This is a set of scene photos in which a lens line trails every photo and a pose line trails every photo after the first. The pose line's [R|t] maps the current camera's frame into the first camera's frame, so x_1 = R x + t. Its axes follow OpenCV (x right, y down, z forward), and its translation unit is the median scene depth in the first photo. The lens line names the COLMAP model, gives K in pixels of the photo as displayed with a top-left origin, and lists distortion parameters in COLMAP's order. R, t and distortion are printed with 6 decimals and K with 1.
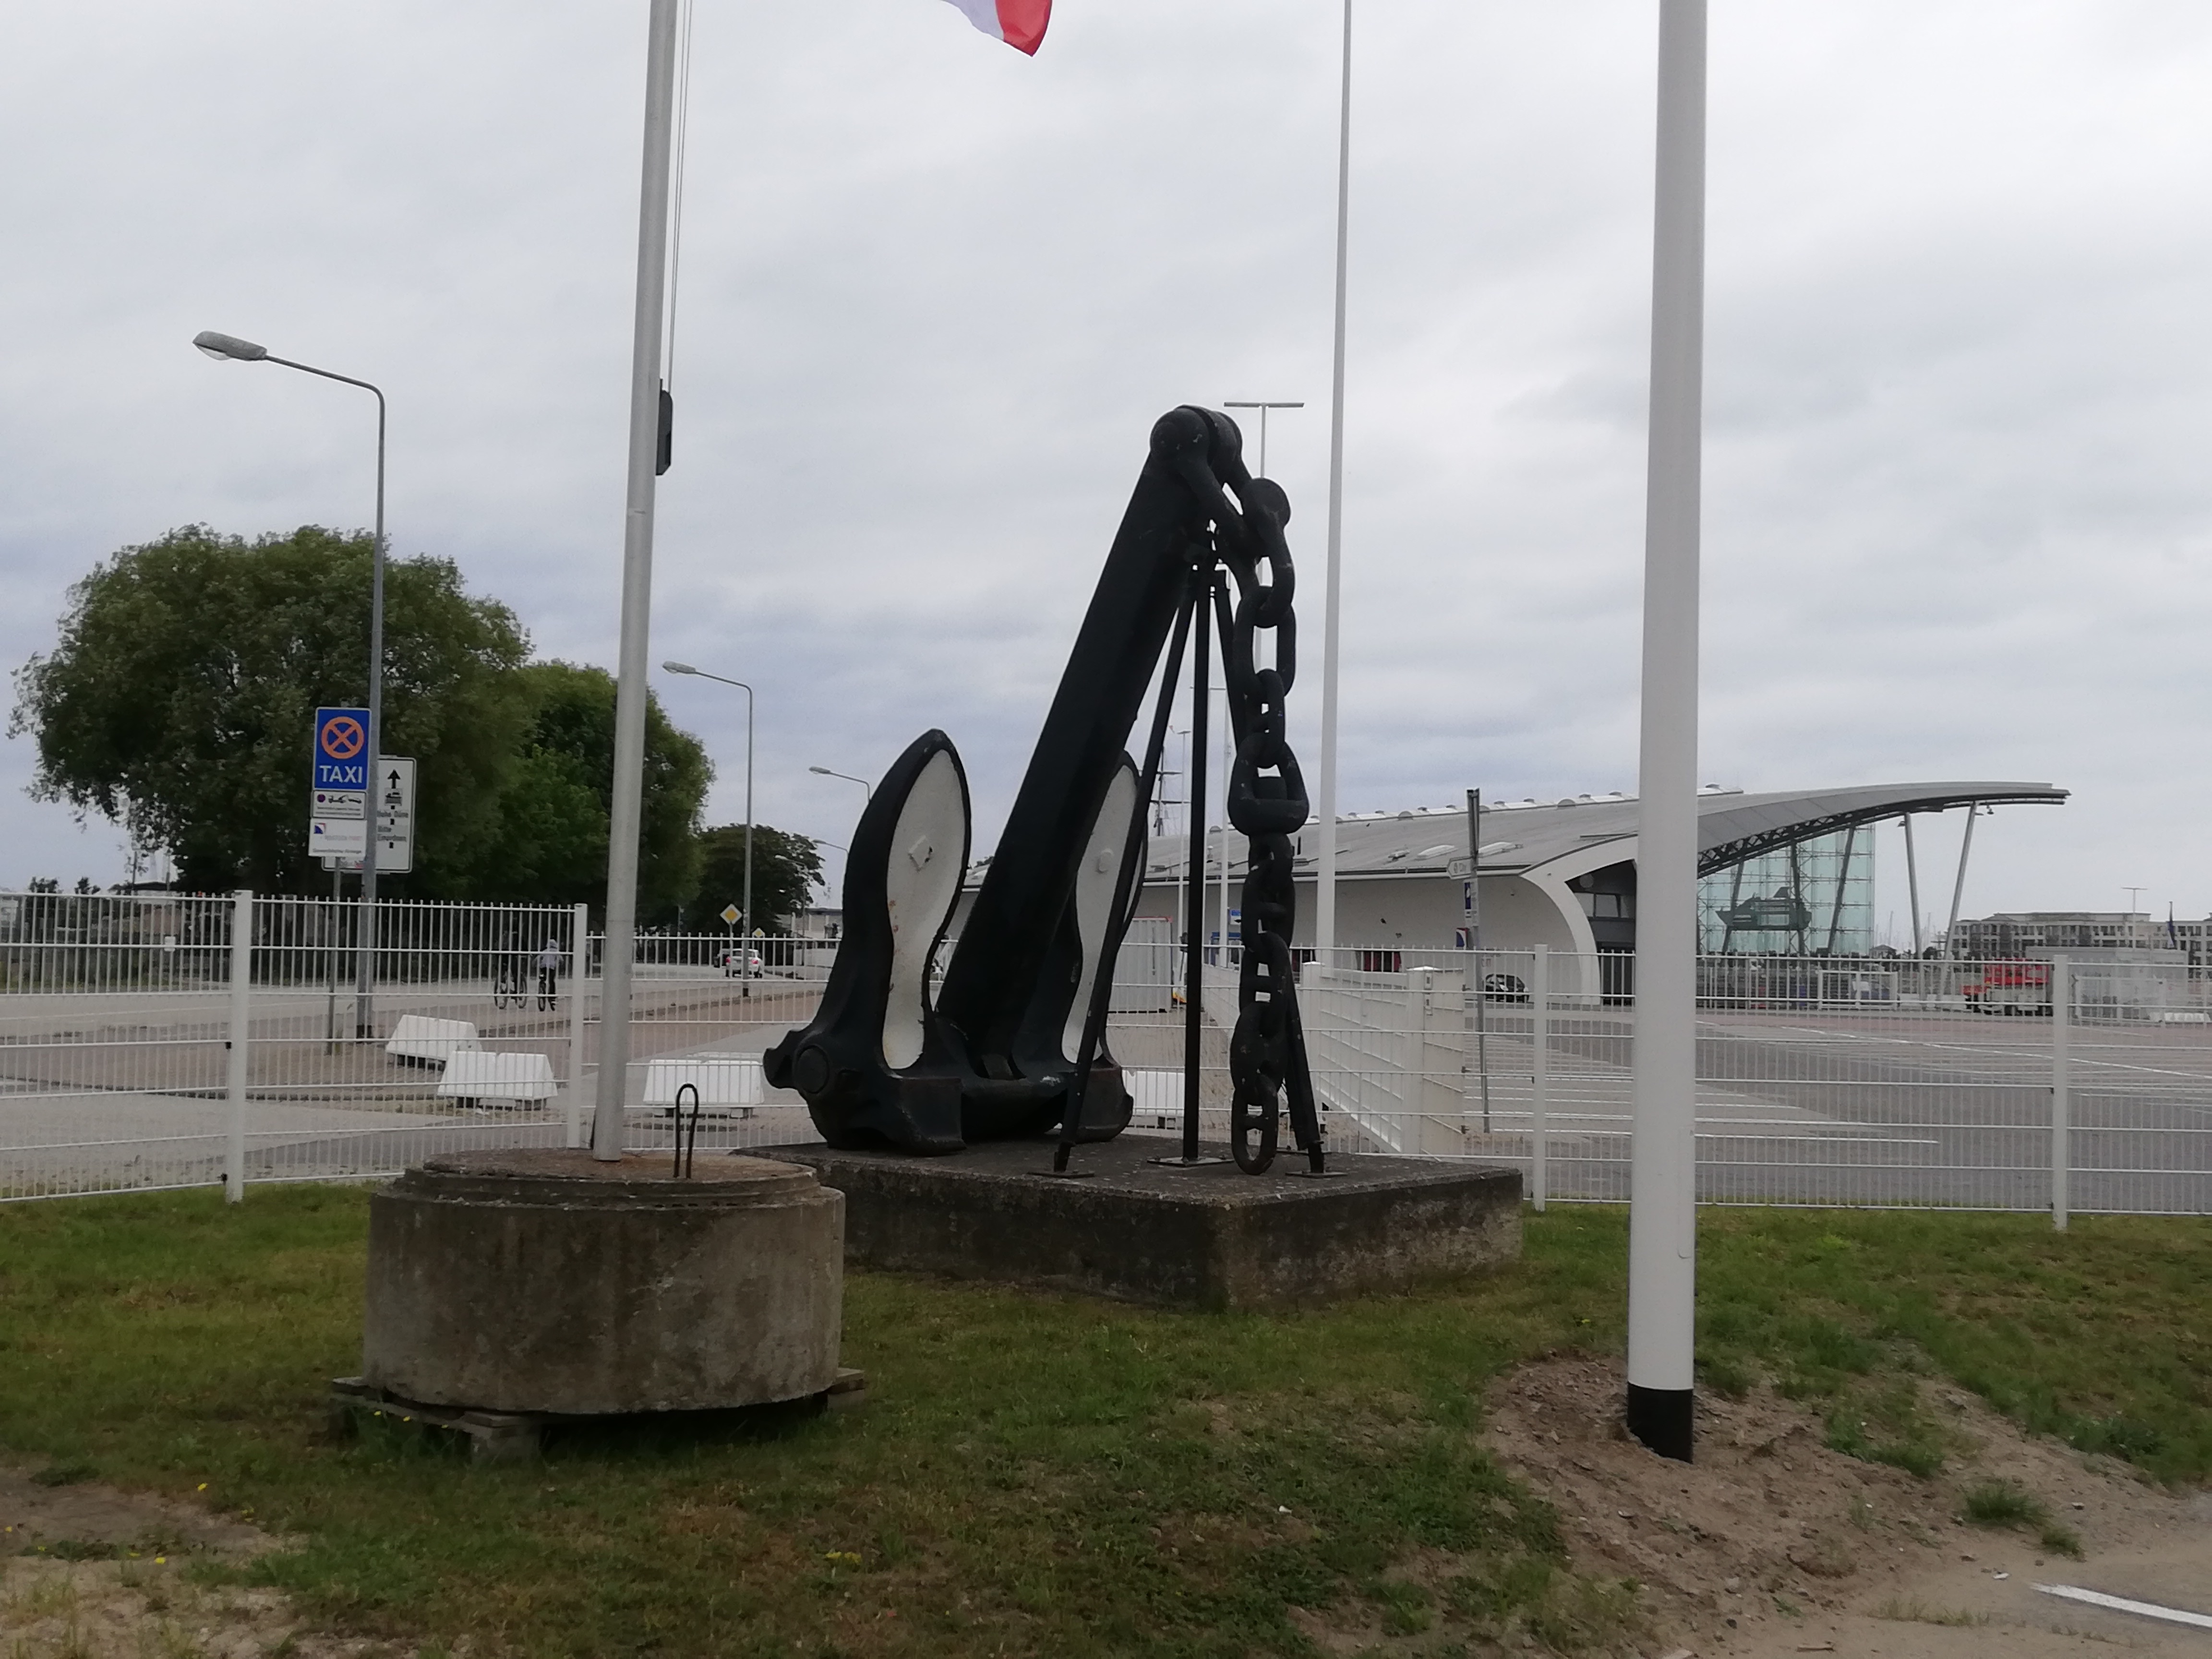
lens RADIAL K [[2638.9, 0, 1106.0], [0, 2638.9, 829.5], [0, 0, 1]] dist [0.015627, -0.040883]
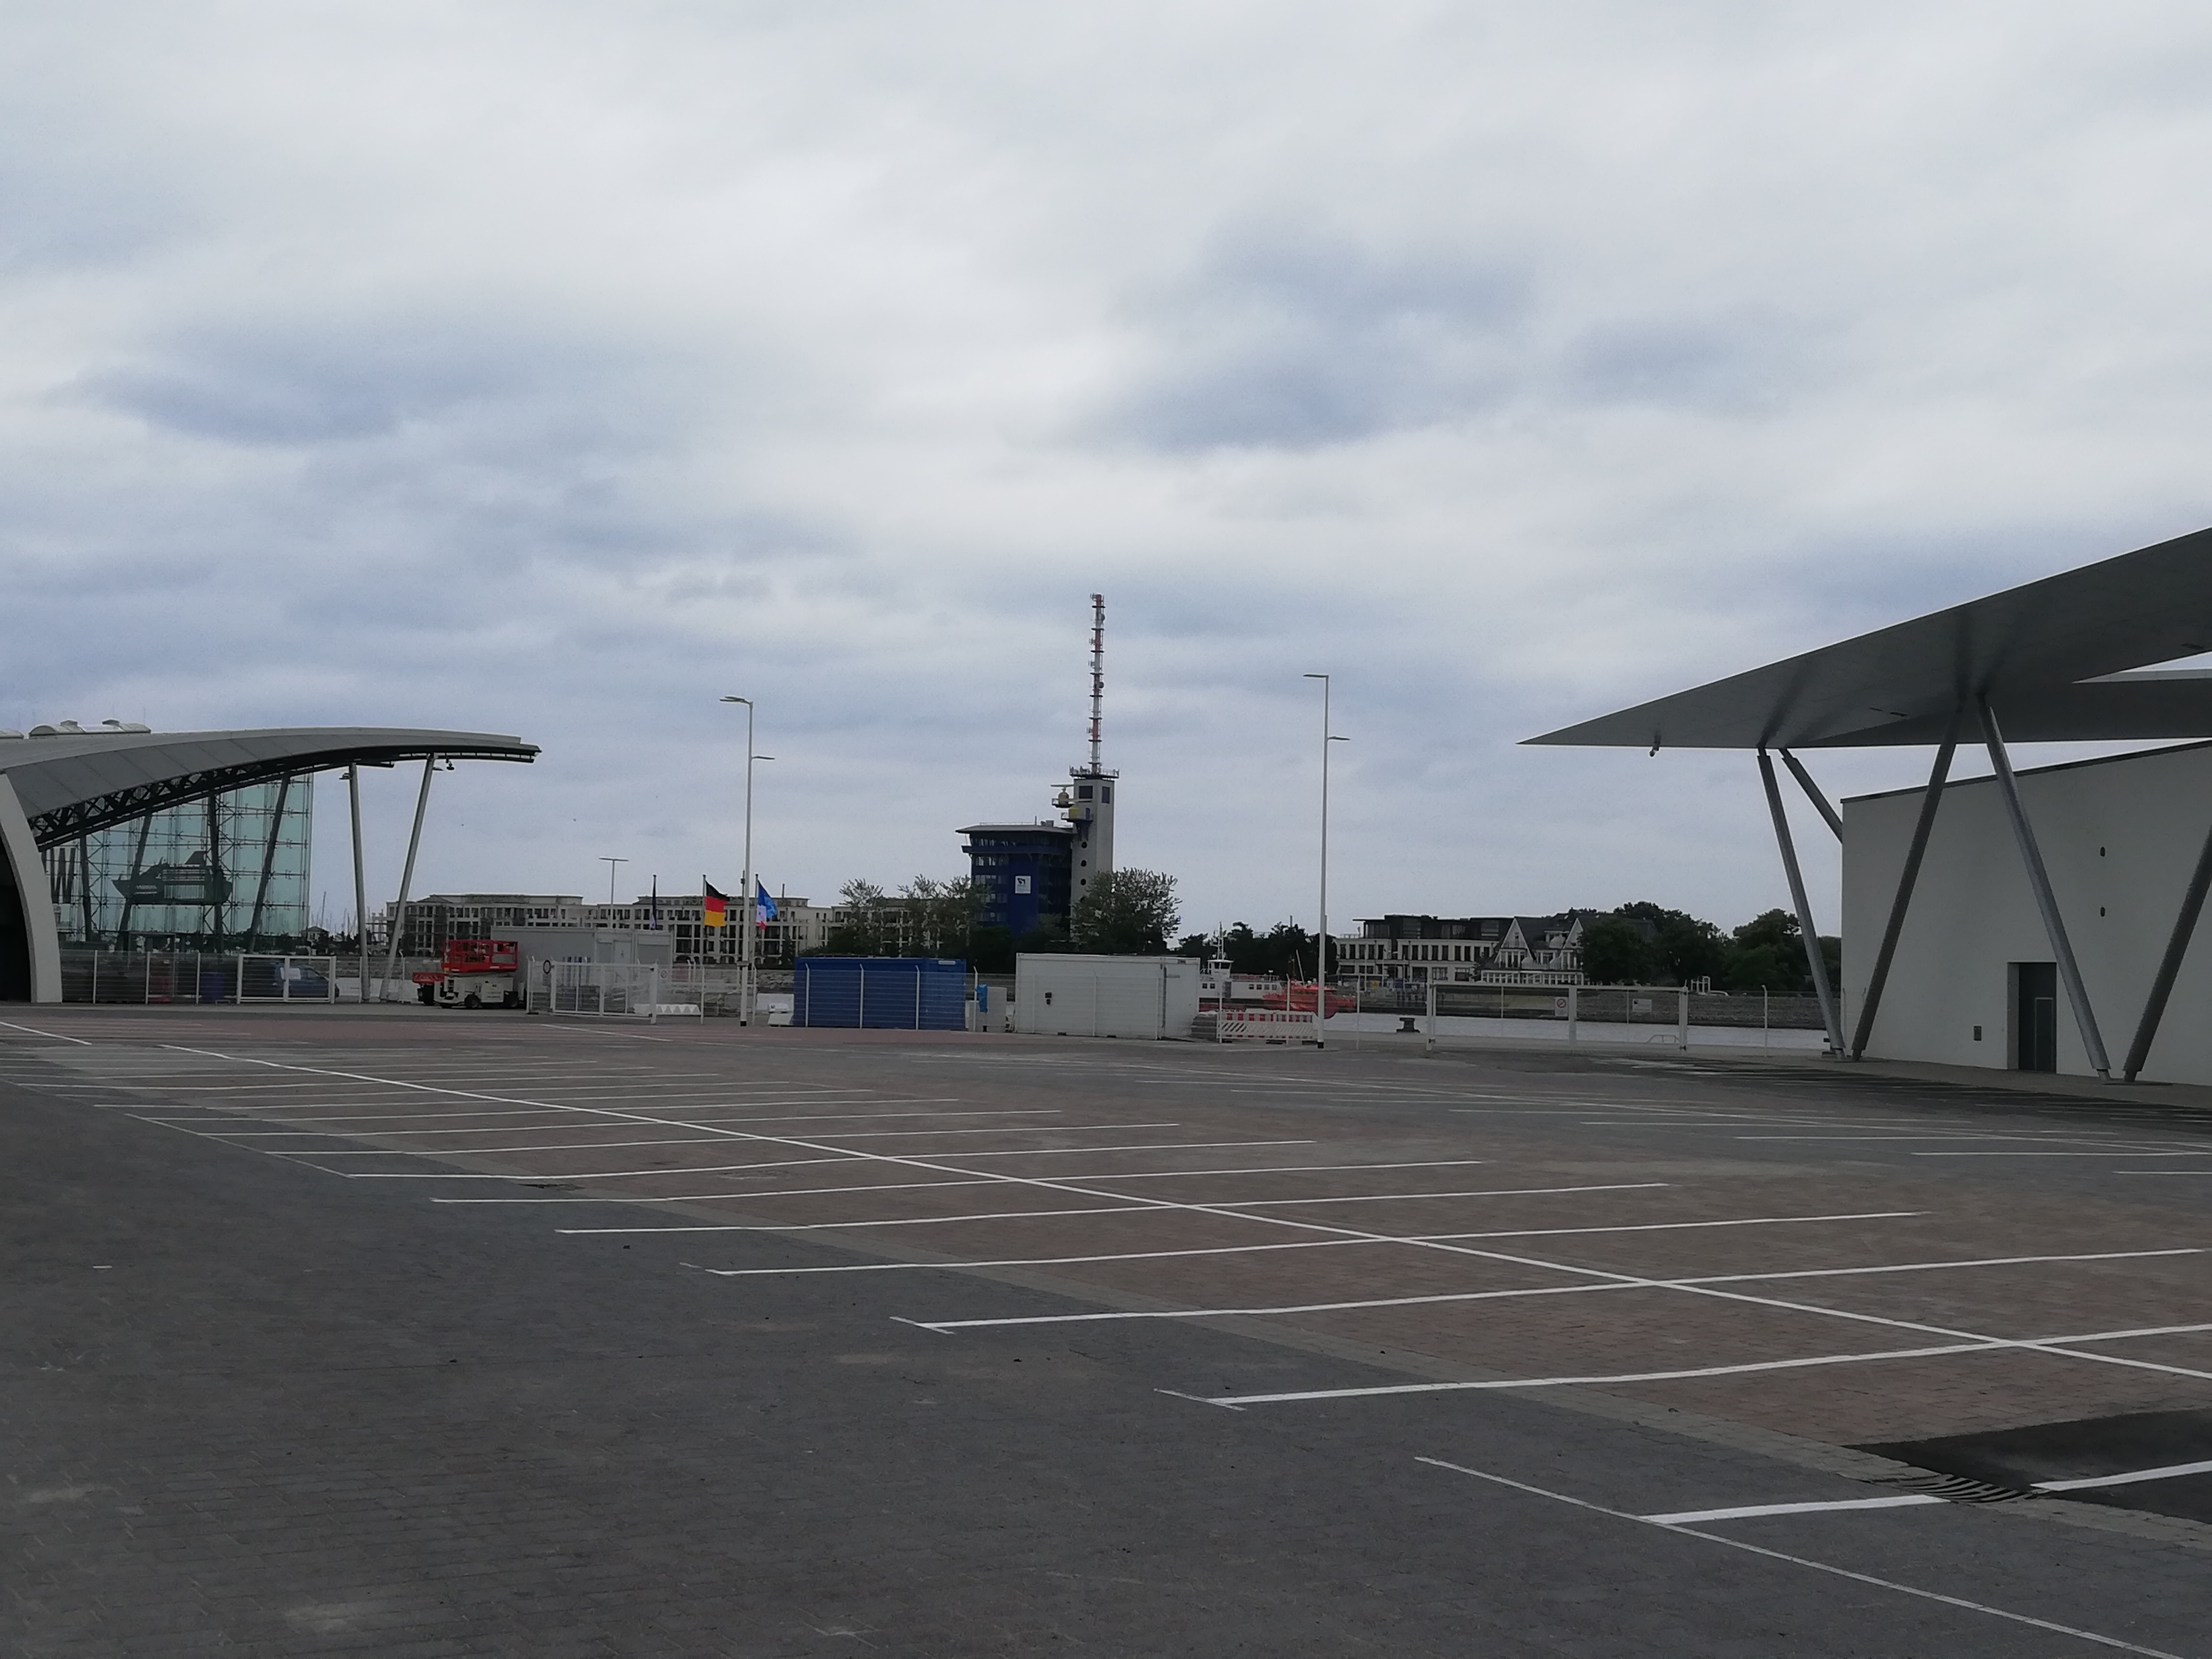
lens RADIAL K [[2638.9, 0, 1106.0], [0, 2638.9, 829.5], [0, 0, 1]] dist [0.015627, -0.040883]
pose [[0.838200, 0.025709, 0.544757, 0.049165], [-0.029274, 0.999569, -0.002130, 0.008957], [-0.544577, -0.014162, 0.838591, 0.172071]]
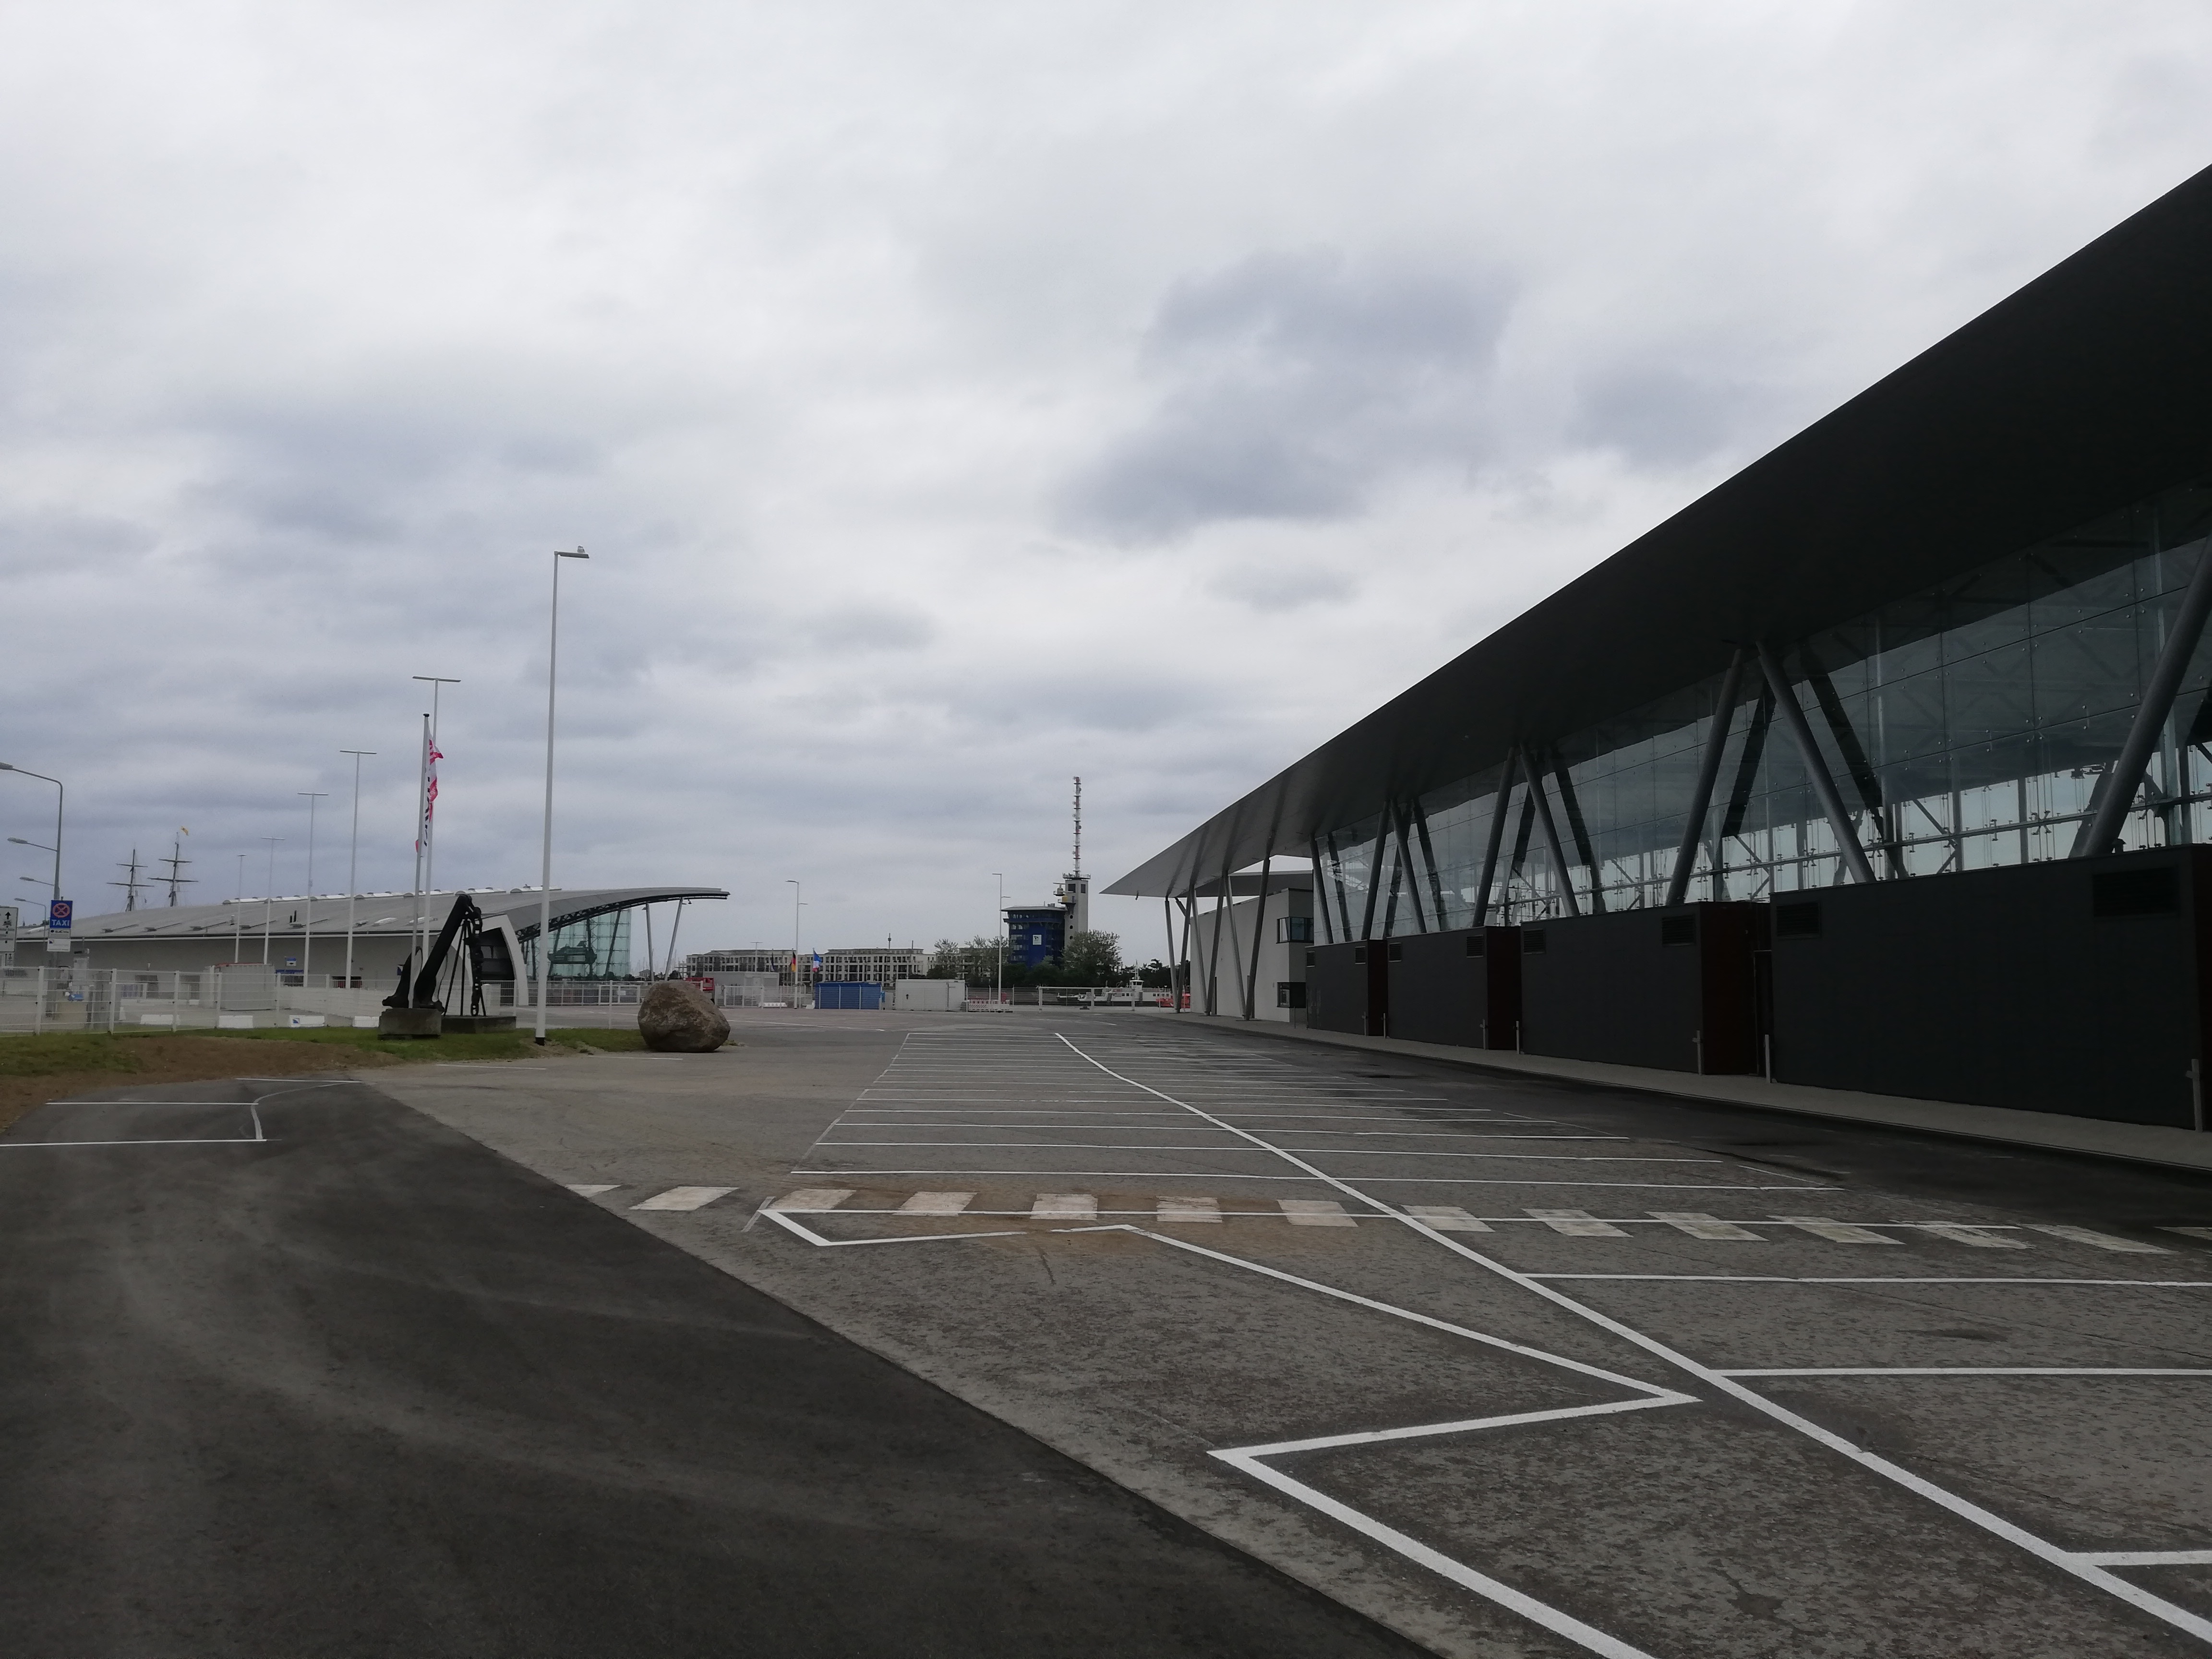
lens RADIAL K [[1687.7, 0, 1106.0], [0, 1687.7, 829.5], [0, 0, 1]] dist [0.028604, -0.006060]
pose [[0.854099, 0.031695, 0.519144, -0.054993], [-0.011607, 0.999054, -0.041899, -0.011678], [-0.519982, 0.029760, 0.853659, -0.232788]]
